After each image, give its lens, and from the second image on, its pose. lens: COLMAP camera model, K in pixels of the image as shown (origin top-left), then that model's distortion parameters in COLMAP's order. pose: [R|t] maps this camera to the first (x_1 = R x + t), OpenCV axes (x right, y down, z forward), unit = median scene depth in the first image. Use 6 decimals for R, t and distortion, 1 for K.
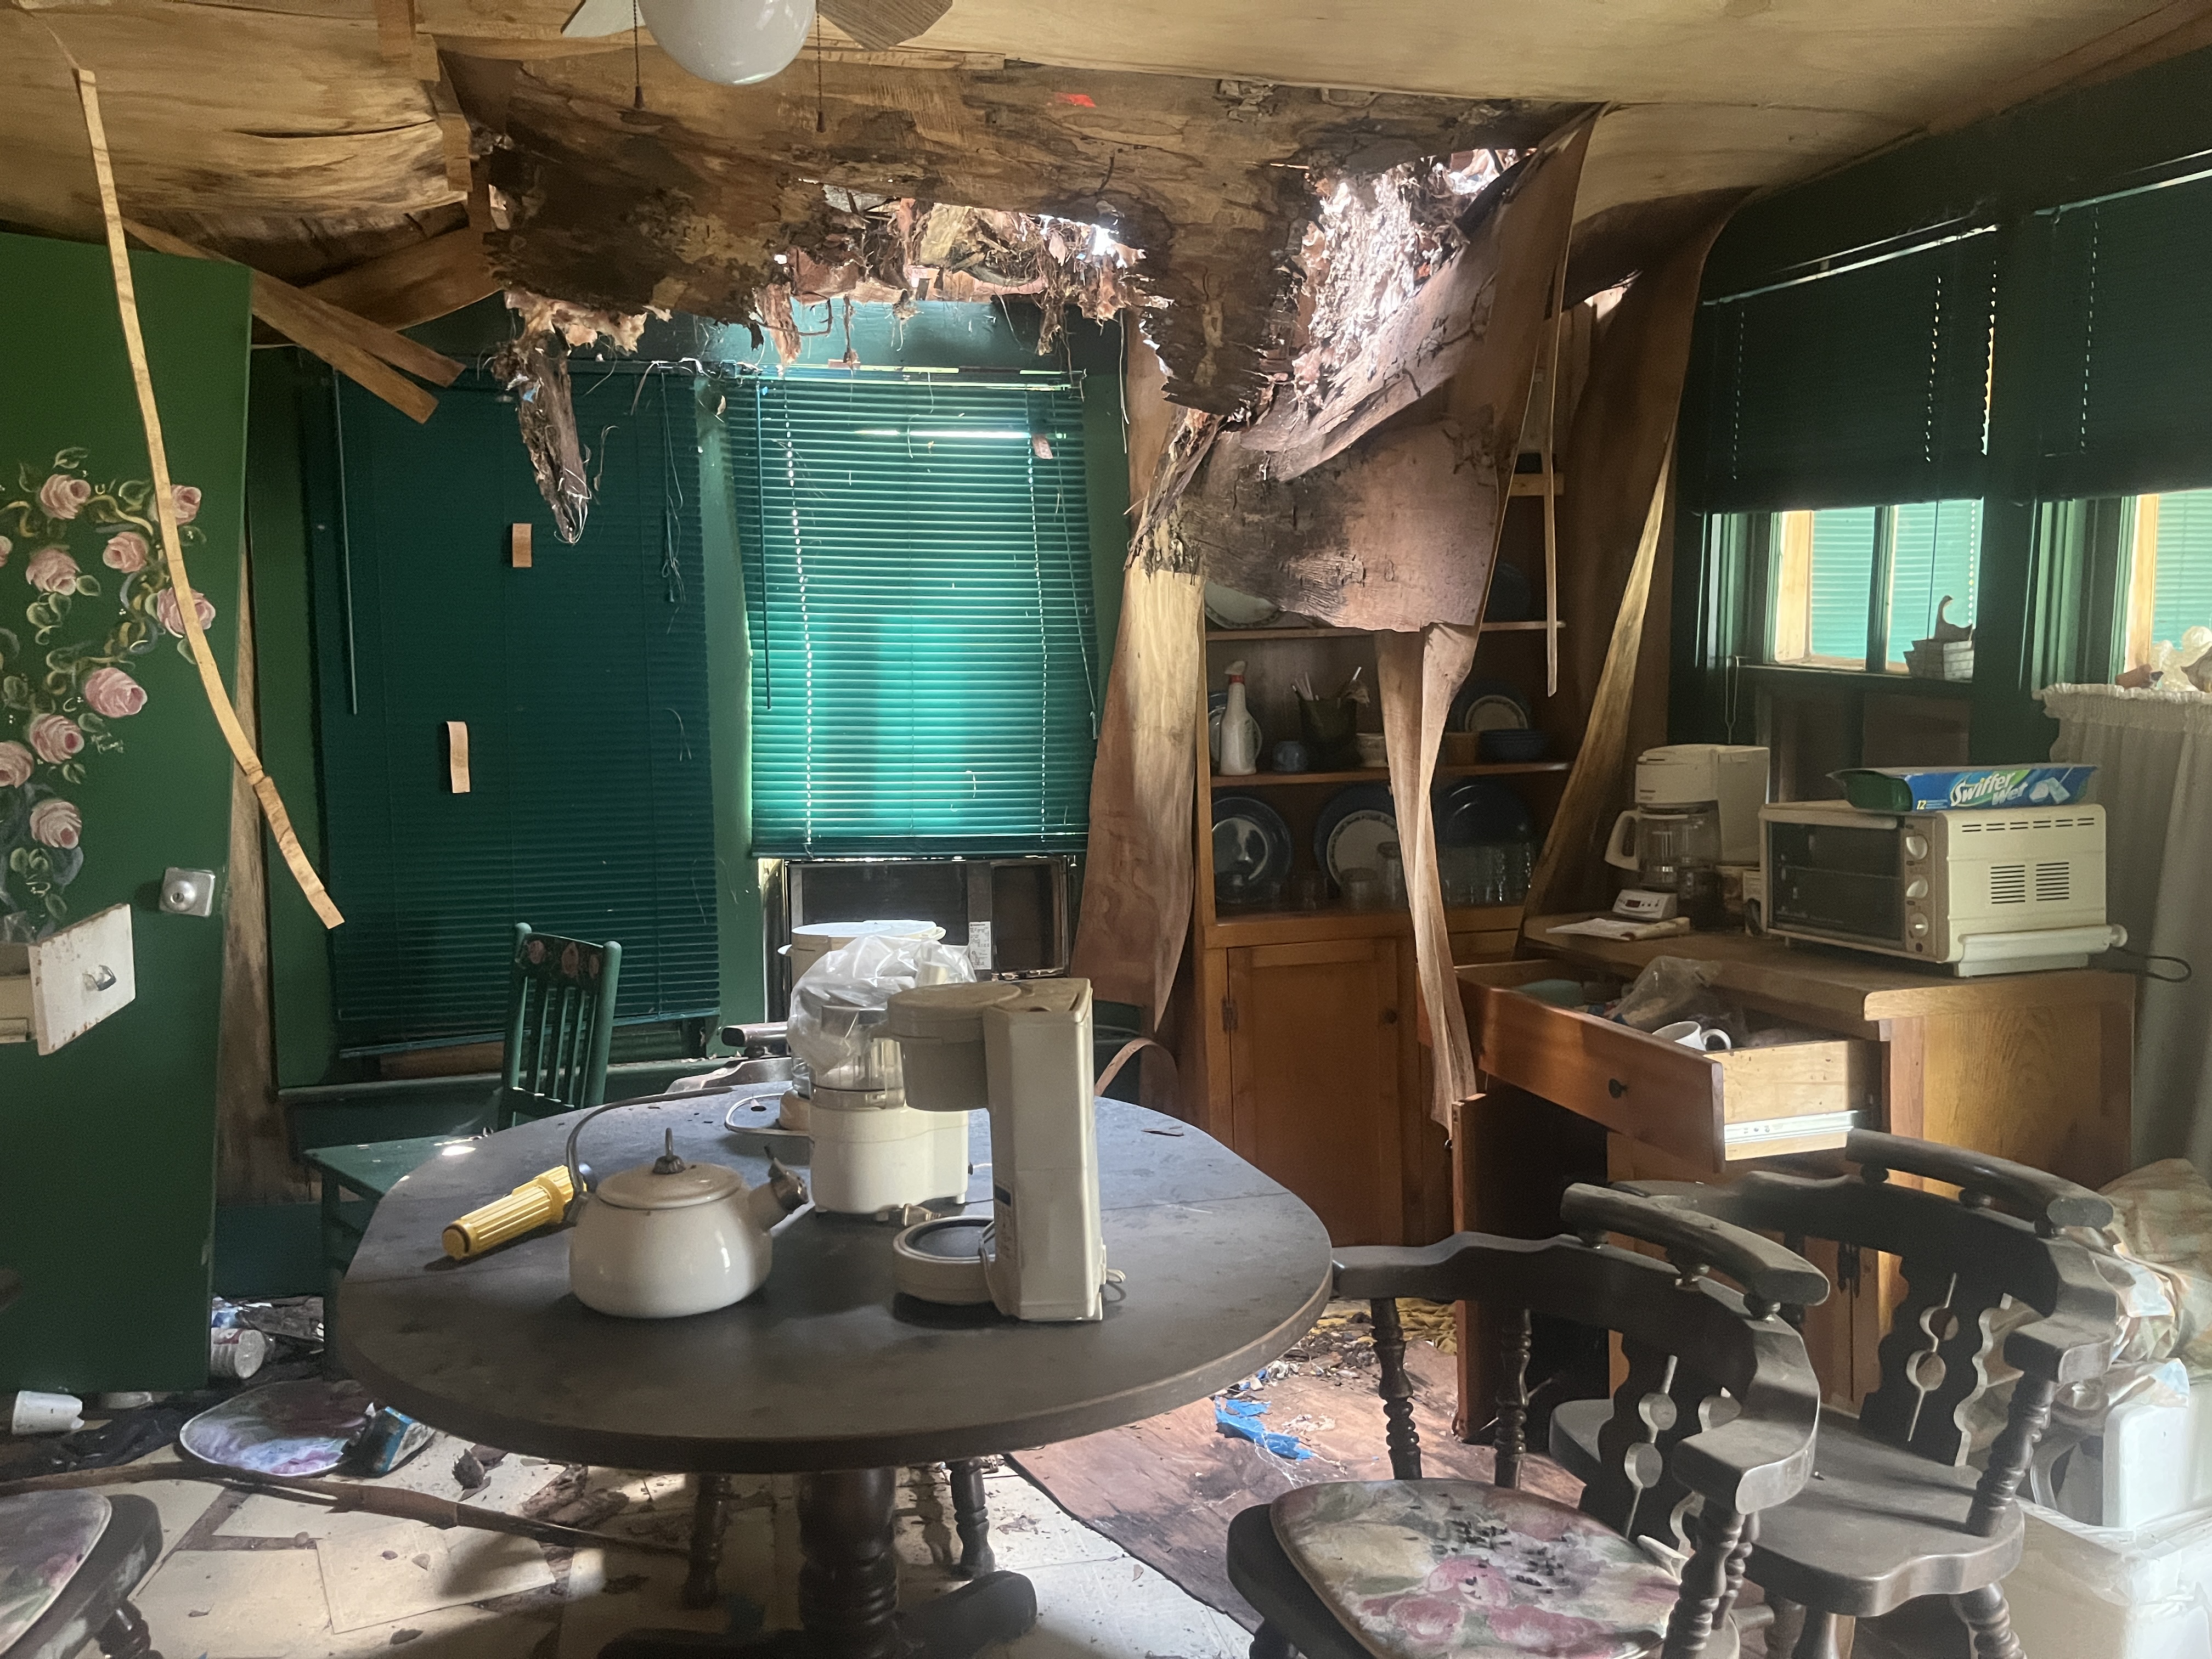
lens RADIAL K [[1691.3, 0, 1100.1], [0, 1691.3, 849.2], [0, 0, 1]] dist [0.062711, -0.084857]
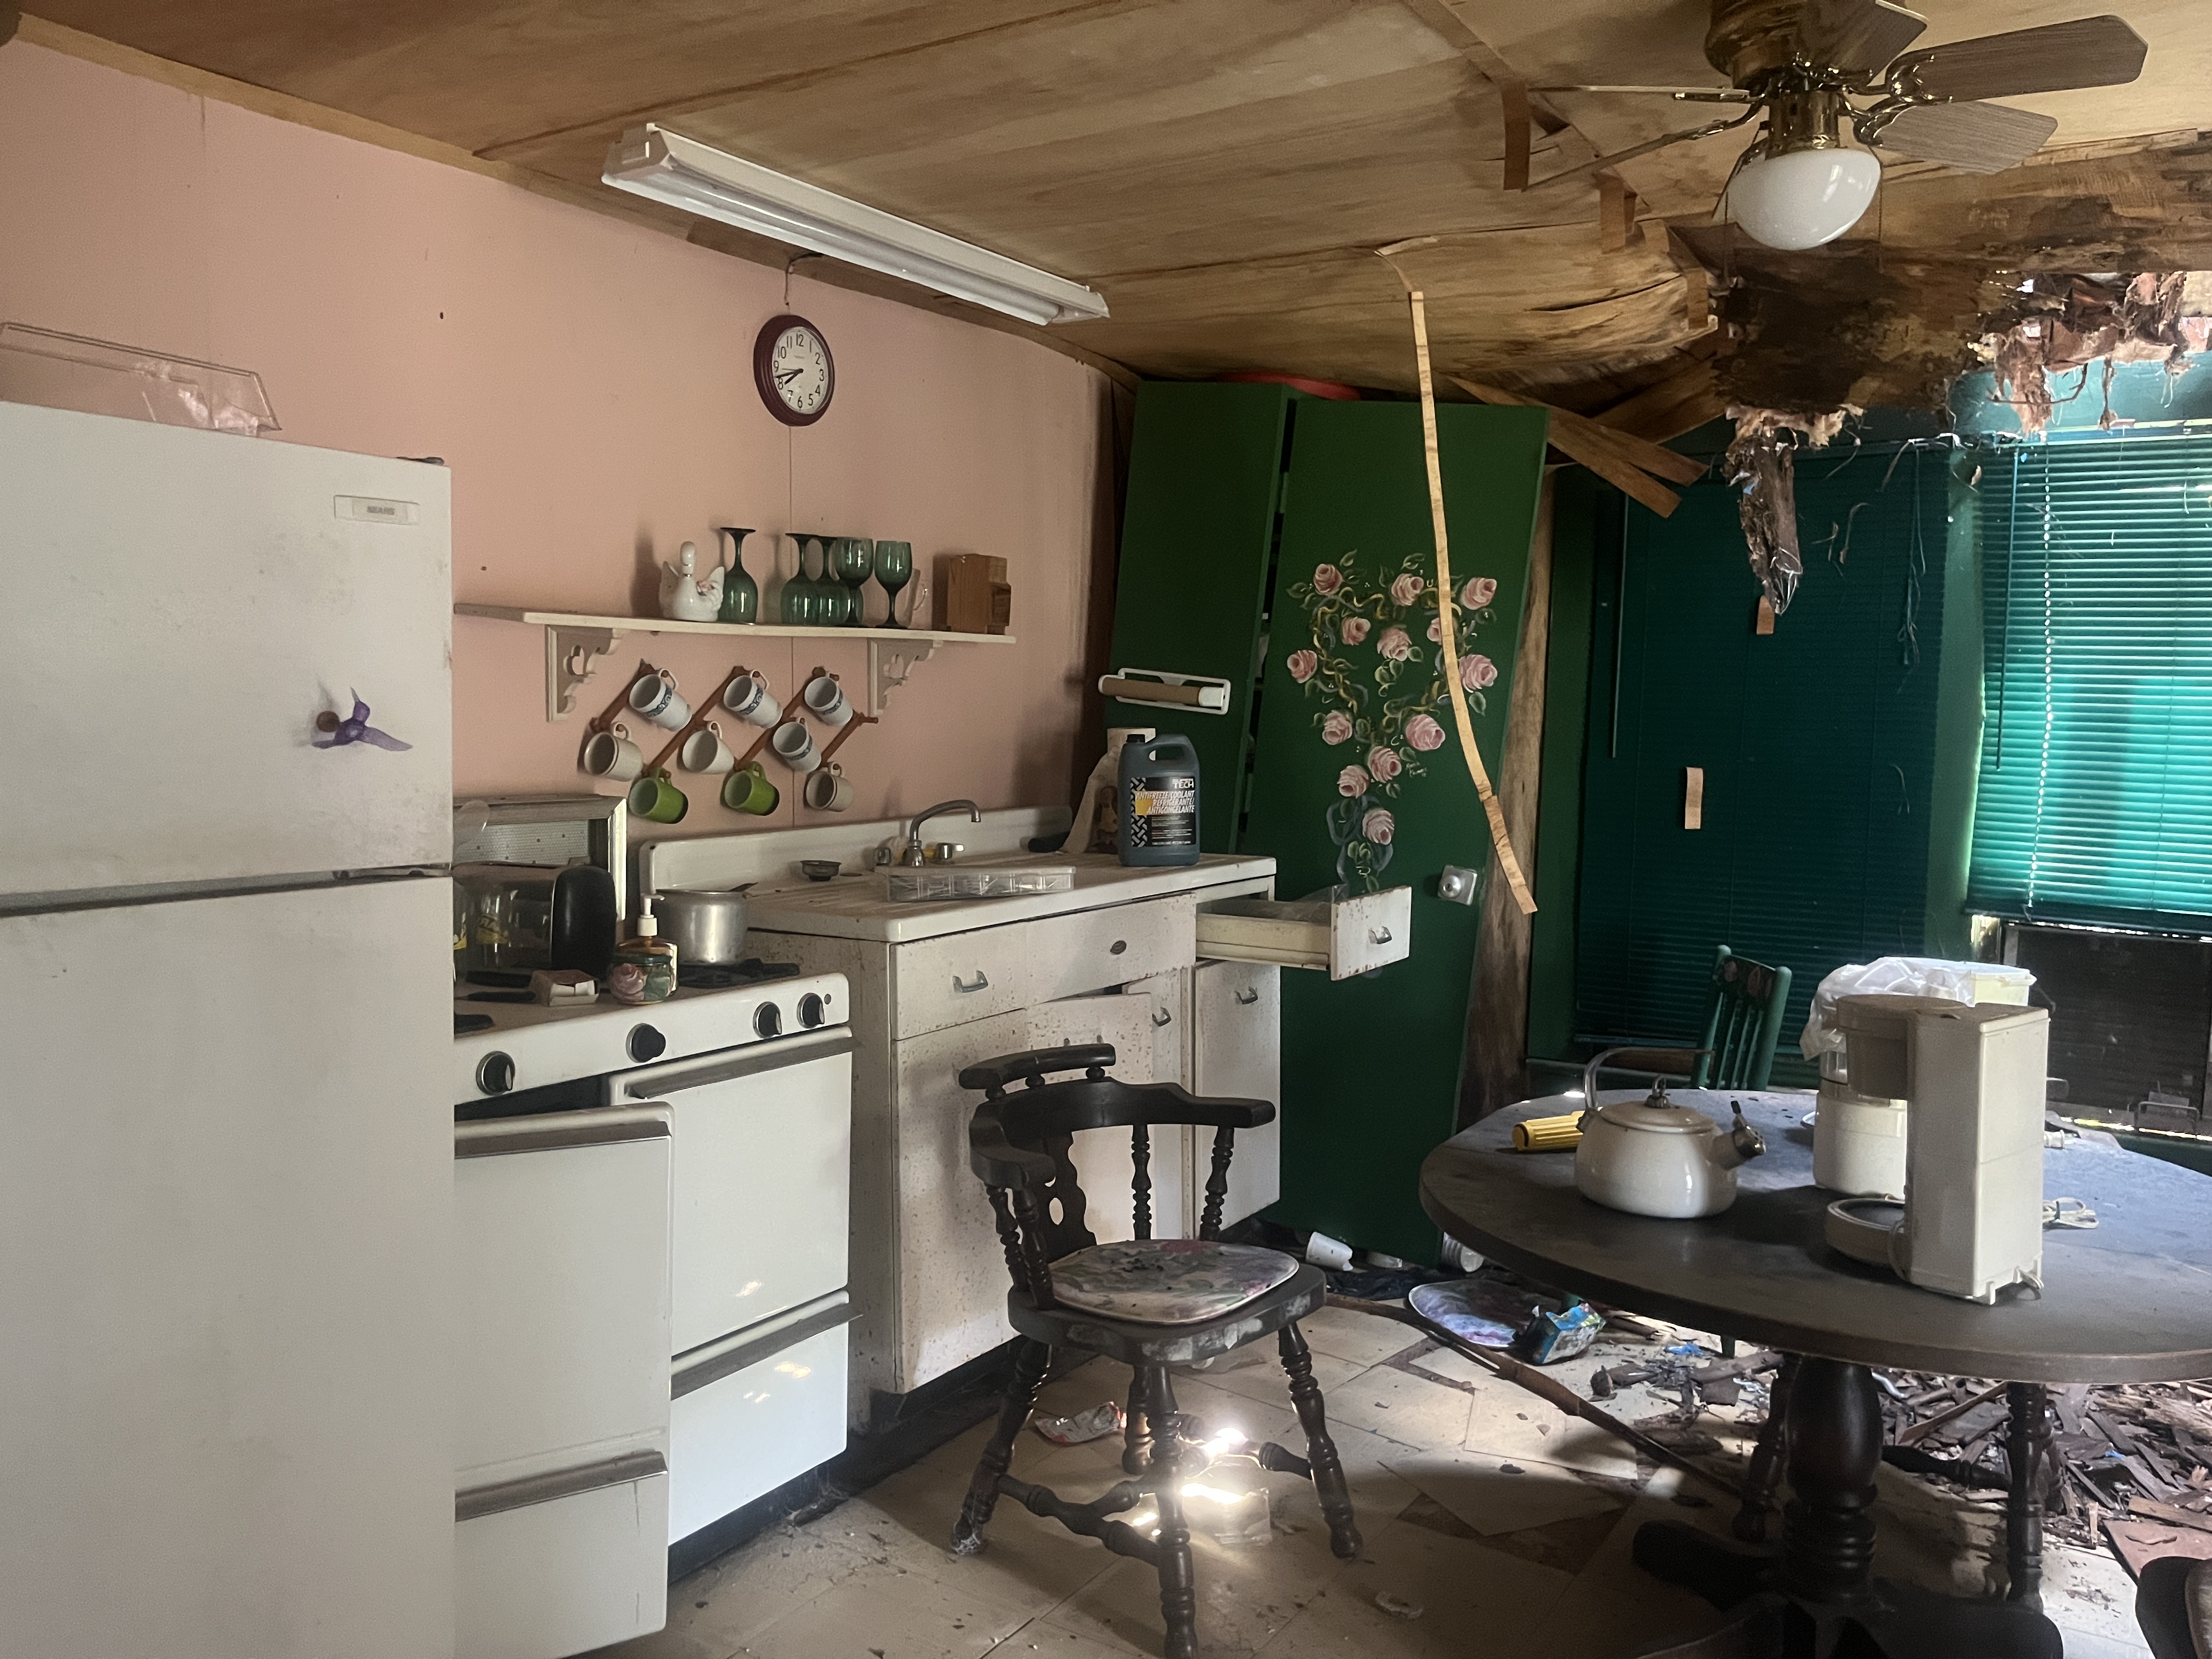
lens RADIAL K [[1691.3, 0, 1094.6], [0, 1691.3, 848.7], [0, 0, 1]] dist [0.062711, -0.084857]
pose [[0.700637, 0.077488, -0.709298, 0.204866], [-0.104450, 0.994515, 0.005472, 0.020331], [0.705831, 0.070253, 0.704888, -0.126612]]
